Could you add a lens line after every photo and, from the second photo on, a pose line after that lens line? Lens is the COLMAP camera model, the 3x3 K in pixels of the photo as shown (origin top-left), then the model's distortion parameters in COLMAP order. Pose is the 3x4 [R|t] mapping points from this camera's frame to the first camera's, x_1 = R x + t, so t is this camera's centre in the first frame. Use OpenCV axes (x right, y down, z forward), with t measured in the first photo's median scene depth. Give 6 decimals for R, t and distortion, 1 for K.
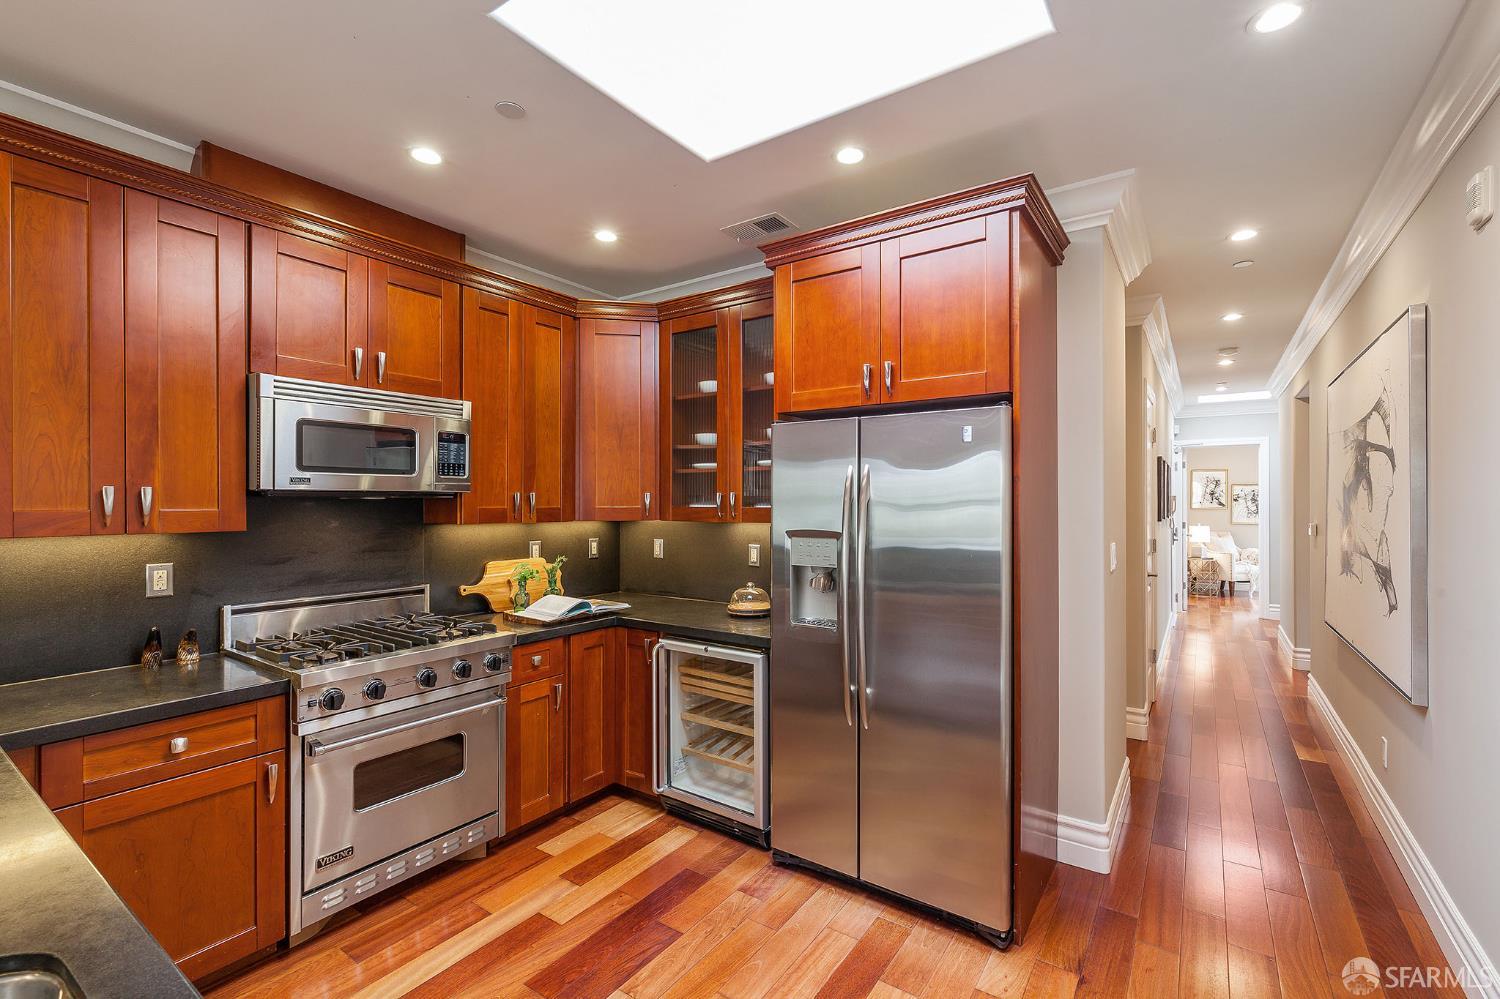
lens RADIAL K [[650.7, 0, 745.4], [0, 650.7, 505.2], [0, 0, 1]] dist [0.013400, -0.004984]
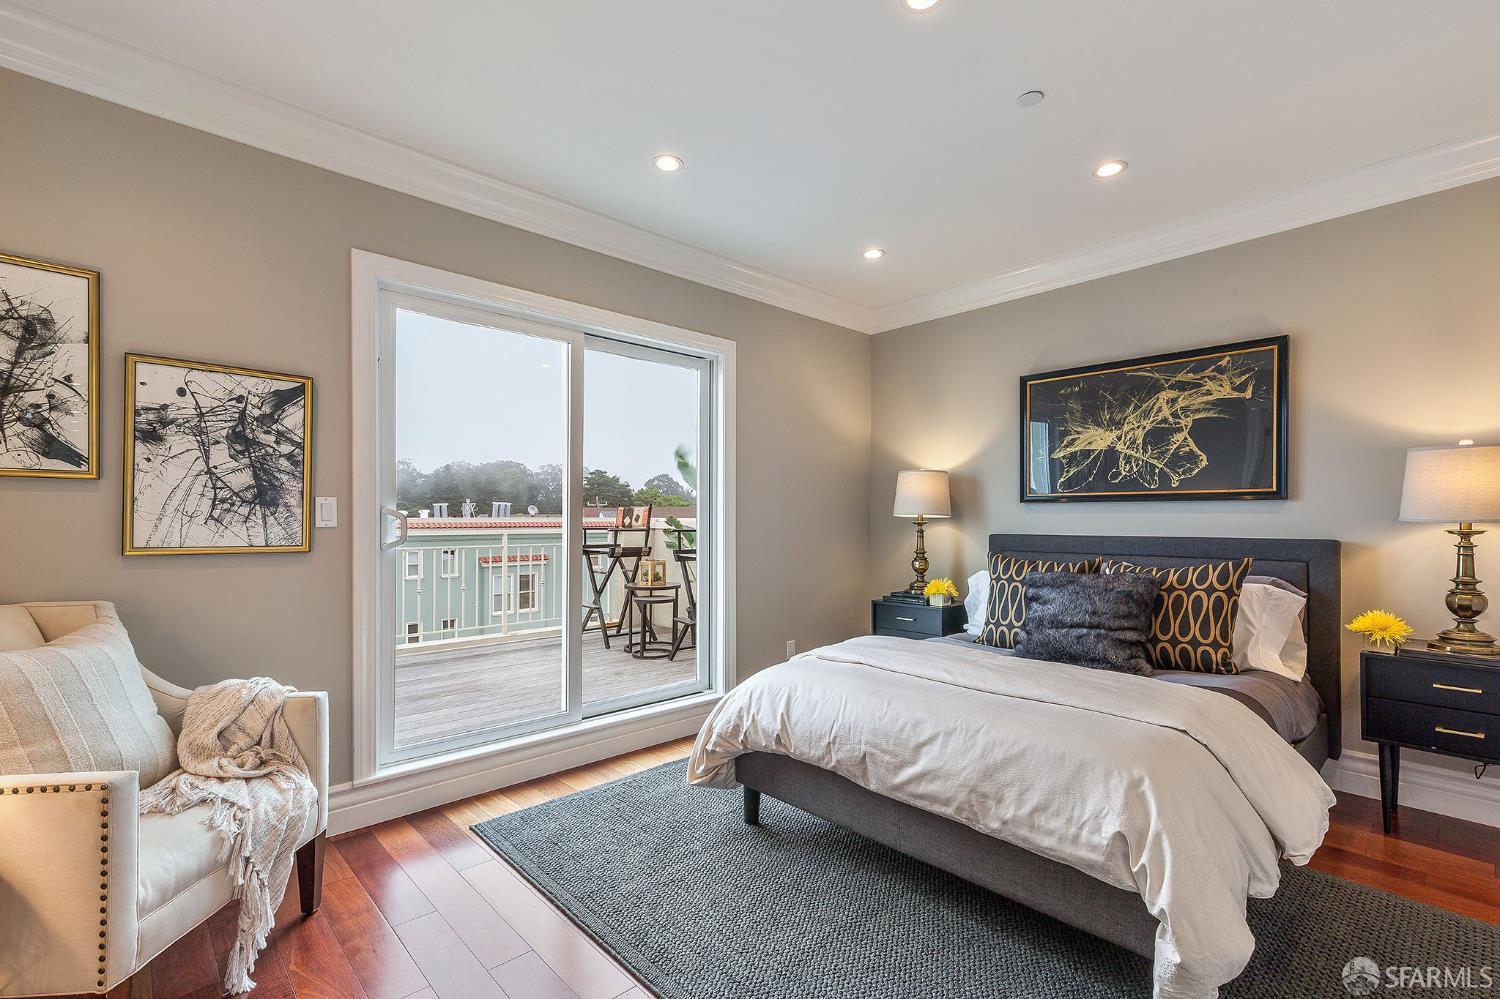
lens RADIAL K [[650.7, 0, 792.6], [0, 650.7, 519.9], [0, 0, 1]] dist [0.013400, -0.004984]
pose [[0.190320, -0.008381, 0.981686, 2.163953], [0.004614, 0.999960, 0.007643, 0.063119], [-0.981711, 0.003075, 0.190351, 2.822930]]
